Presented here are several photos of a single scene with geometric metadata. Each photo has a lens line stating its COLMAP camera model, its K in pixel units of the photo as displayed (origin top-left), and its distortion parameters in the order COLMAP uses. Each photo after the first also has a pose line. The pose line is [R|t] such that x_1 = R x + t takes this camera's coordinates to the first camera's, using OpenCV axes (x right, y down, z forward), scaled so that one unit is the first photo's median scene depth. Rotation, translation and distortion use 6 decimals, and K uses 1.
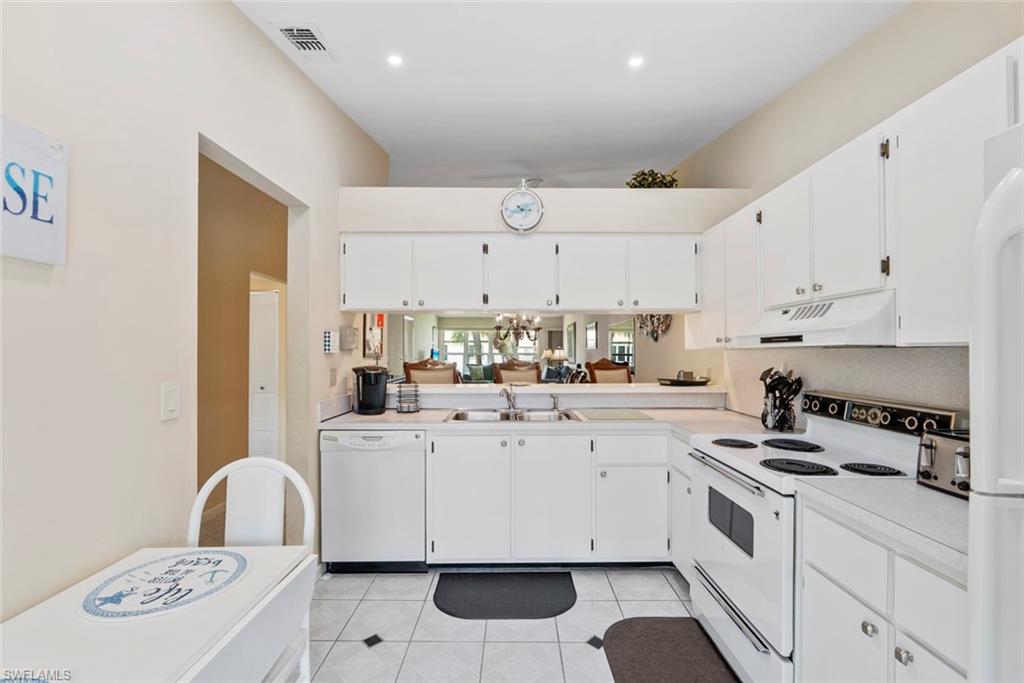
lens RADIAL K [[456.0, 0, 514.3], [0, 456.0, 345.0], [0, 0, 1]] dist [0.000056, 0.000530]
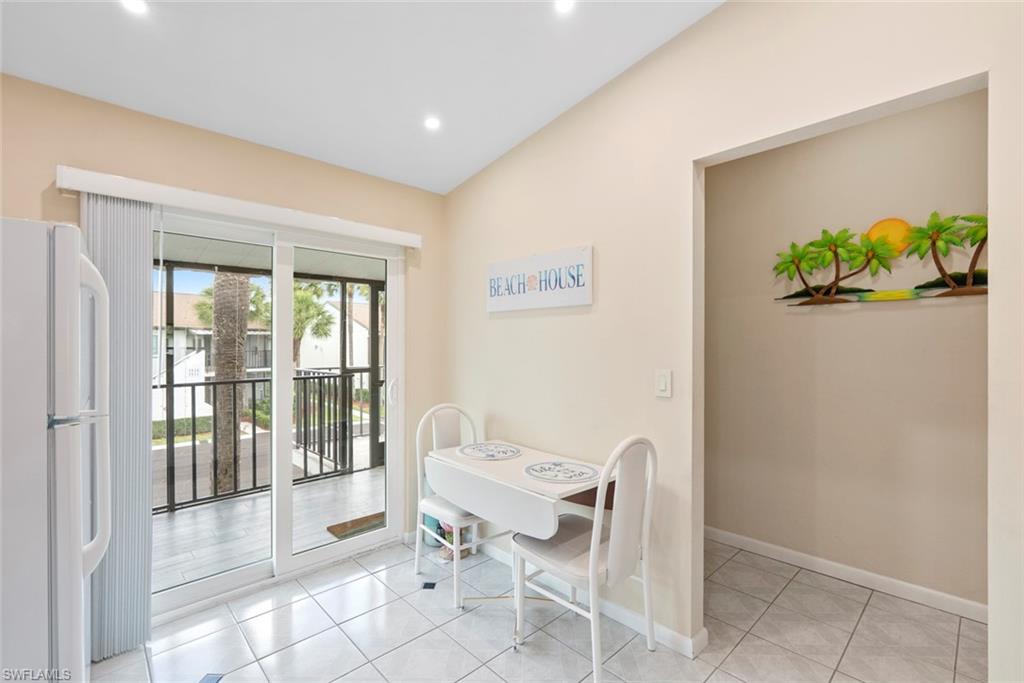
lens RADIAL K [[458.5, 0, 510.7], [0, 458.5, 346.7], [0, 0, 1]] dist [0.000940, 0.000063]
pose [[-0.723894, 0.002362, -0.689907, 0.262012], [0.007551, 0.999961, -0.004499, 0.008385], [0.689870, -0.008466, -0.723884, 0.864367]]
